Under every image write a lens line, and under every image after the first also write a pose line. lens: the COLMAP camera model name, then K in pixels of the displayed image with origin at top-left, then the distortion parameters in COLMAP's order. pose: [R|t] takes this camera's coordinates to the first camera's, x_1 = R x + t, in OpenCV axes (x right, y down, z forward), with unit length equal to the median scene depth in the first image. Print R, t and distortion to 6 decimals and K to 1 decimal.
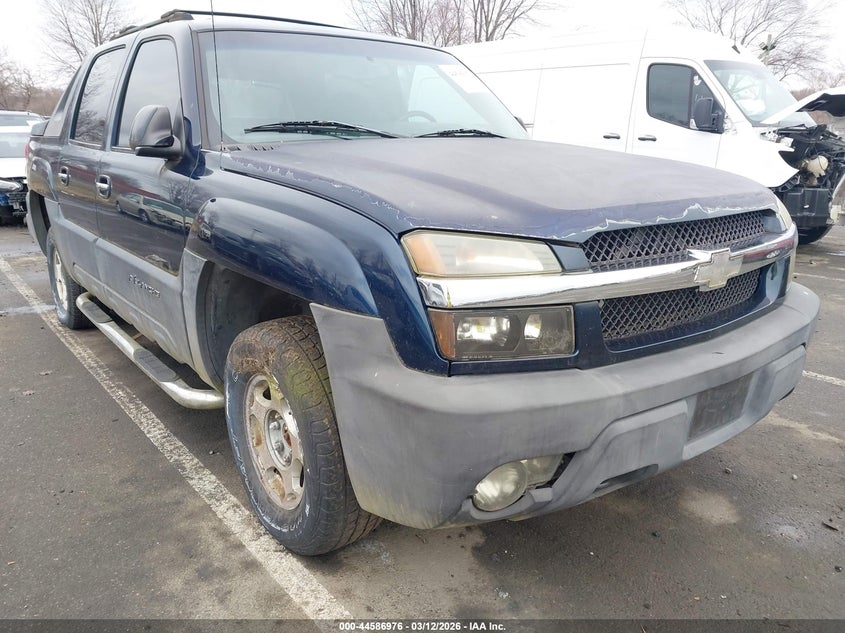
lens RADIAL K [[663.3, 0, 420.7], [0, 663.3, 317.0], [0, 0, 1]] dist [0.006864, -0.001211]
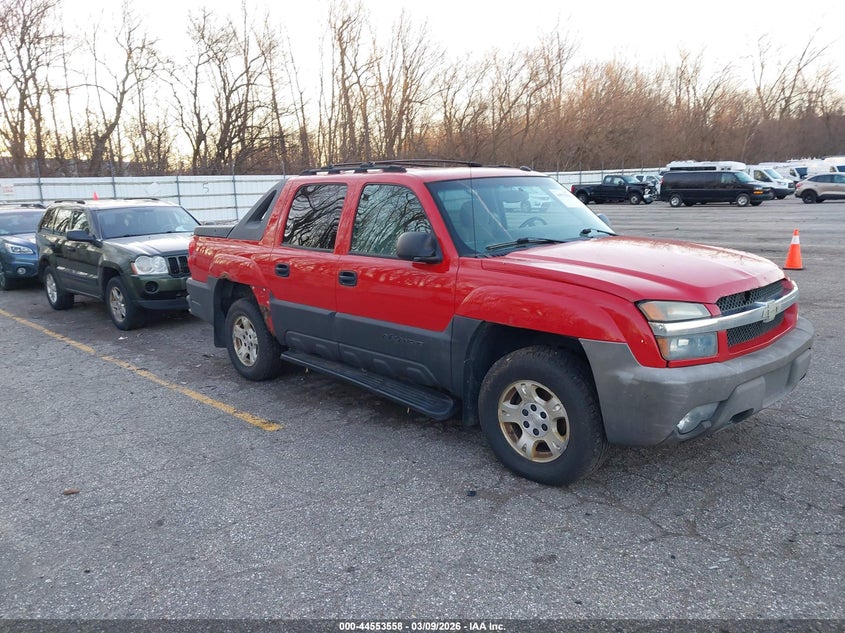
lens RADIAL K [[663.3, 0, 420.7], [0, 663.3, 317.0], [0, 0, 1]] dist [0.006864, -0.001211]
pose [[0.994773, -0.058551, 0.083655, -0.869889], [0.064634, 0.995312, -0.071952, 0.025267], [-0.079050, 0.076983, 0.993894, -1.024997]]
